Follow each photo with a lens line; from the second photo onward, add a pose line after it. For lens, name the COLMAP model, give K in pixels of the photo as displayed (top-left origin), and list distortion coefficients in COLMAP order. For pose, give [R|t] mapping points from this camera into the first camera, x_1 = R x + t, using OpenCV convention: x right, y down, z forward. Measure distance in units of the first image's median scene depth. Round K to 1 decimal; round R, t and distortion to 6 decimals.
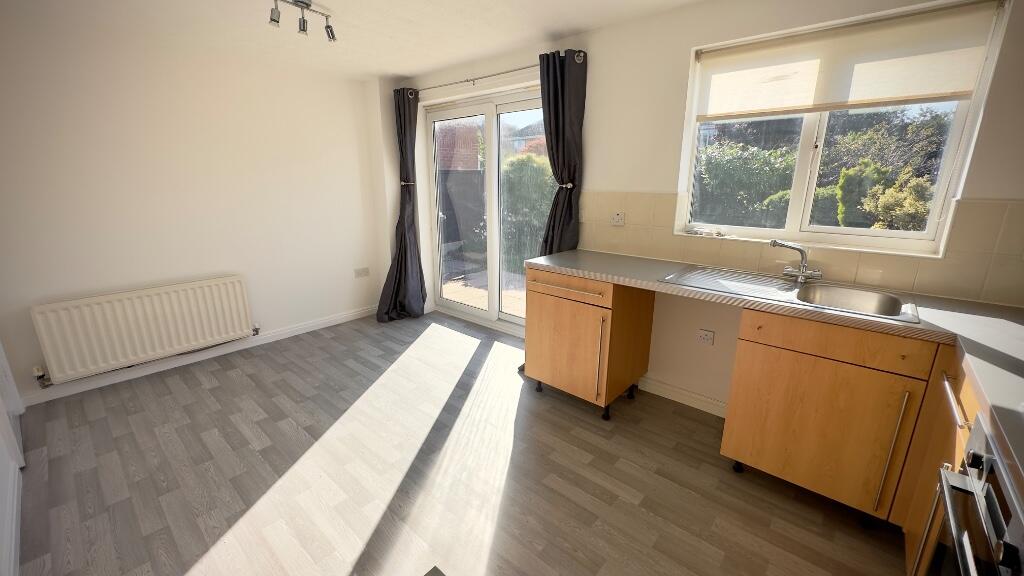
lens RADIAL K [[407.6, 0, 511.8], [0, 407.6, 285.4], [0, 0, 1]] dist [-0.001038, 0.000059]
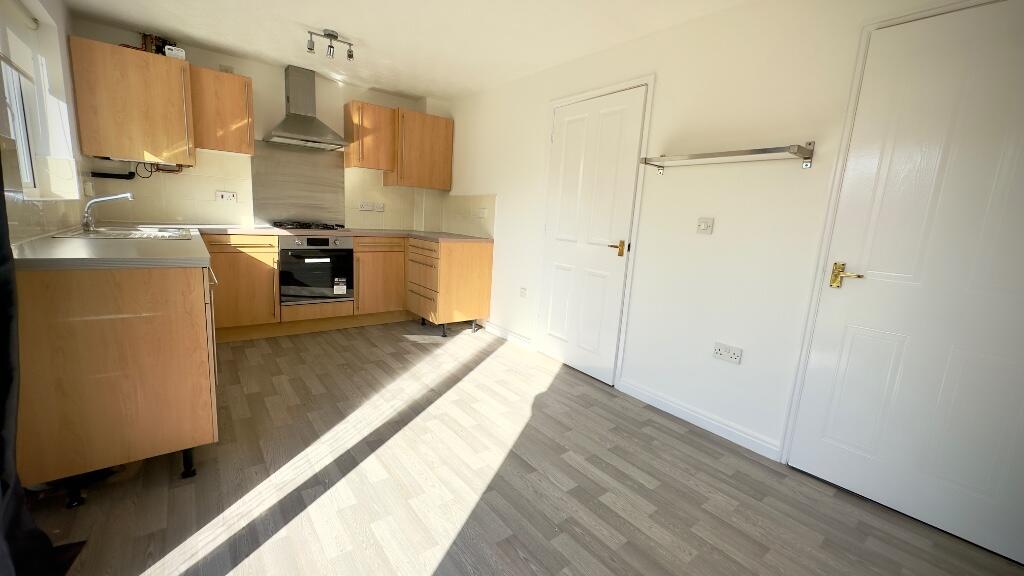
lens RADIAL K [[407.6, 0, 511.8], [0, 407.6, 285.4], [0, 0, 1]] dist [-0.001038, 0.000059]
pose [[-0.982124, -0.085098, 0.167898, -0.604054], [-0.011267, 0.916950, 0.398844, -0.307298], [-0.187895, 0.389823, -0.901518, 1.678284]]
